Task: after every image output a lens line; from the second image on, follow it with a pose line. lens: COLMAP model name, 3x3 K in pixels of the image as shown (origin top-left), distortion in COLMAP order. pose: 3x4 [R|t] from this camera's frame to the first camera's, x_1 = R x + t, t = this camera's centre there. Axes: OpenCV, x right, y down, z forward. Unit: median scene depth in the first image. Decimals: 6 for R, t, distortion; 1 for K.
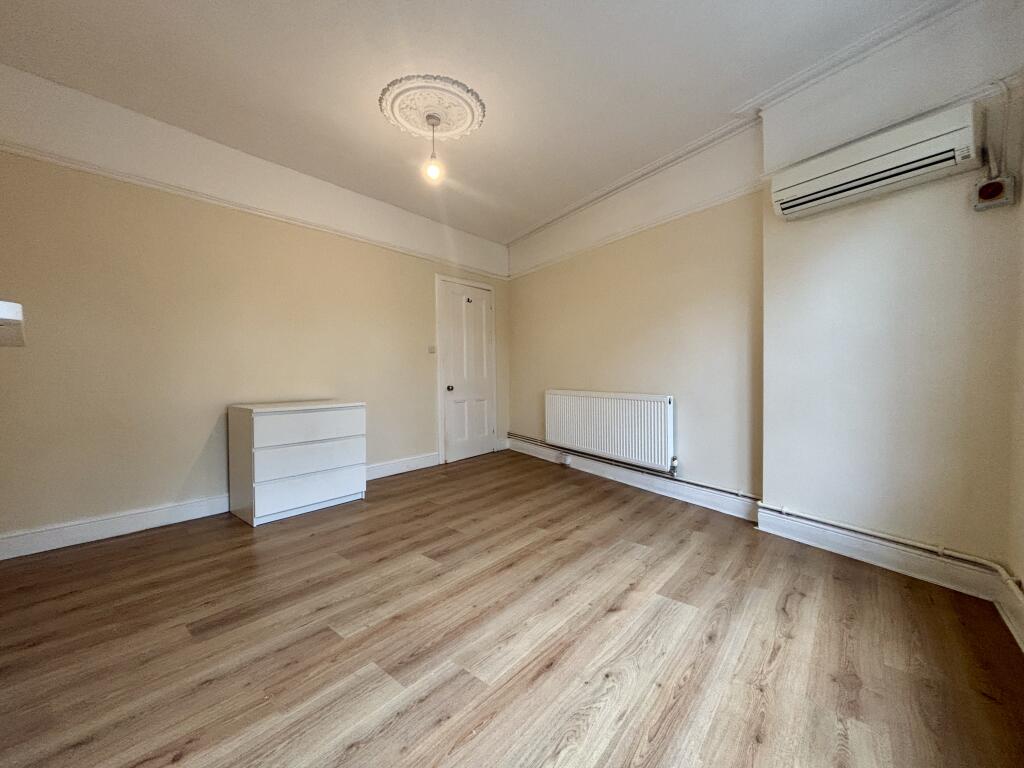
lens RADIAL K [[414.0, 0, 511.2], [0, 414.0, 380.3], [0, 0, 1]] dist [0.000748, 0.000226]
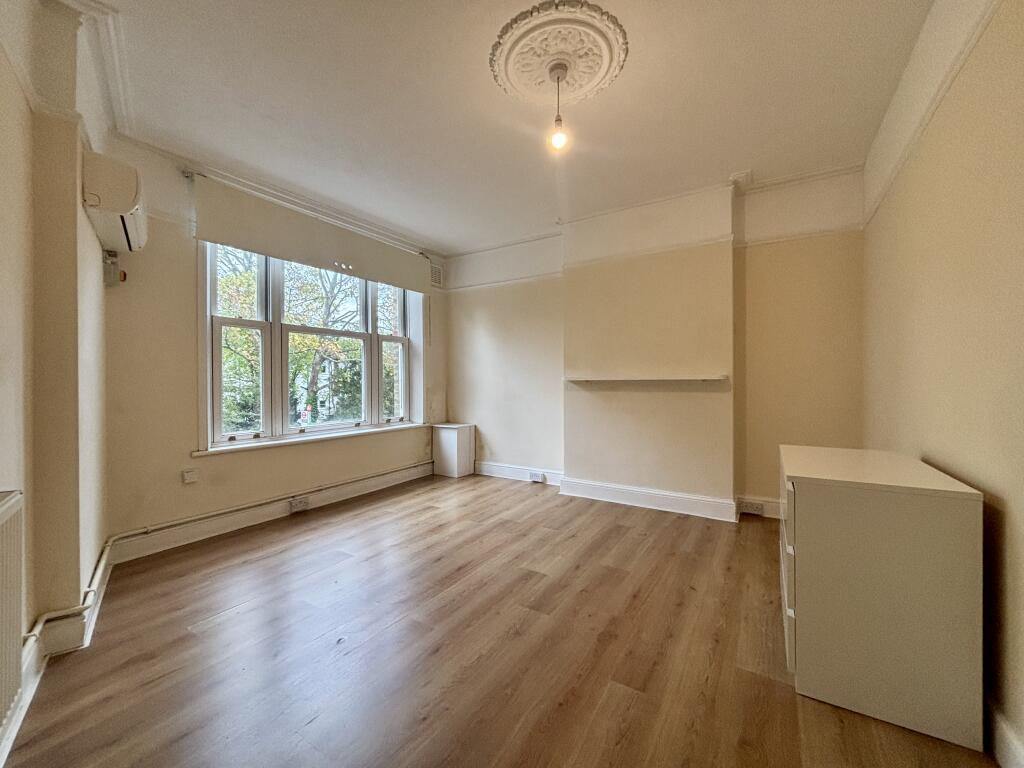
lens RADIAL K [[414.0, 0, 512.6], [0, 414.0, 381.7], [0, 0, 1]] dist [0.000748, 0.000226]
pose [[-0.990909, 0.007748, -0.134310, 0.003059], [0.005954, 0.999888, 0.013752, -0.086476], [0.134402, 0.012827, -0.990844, 2.281482]]
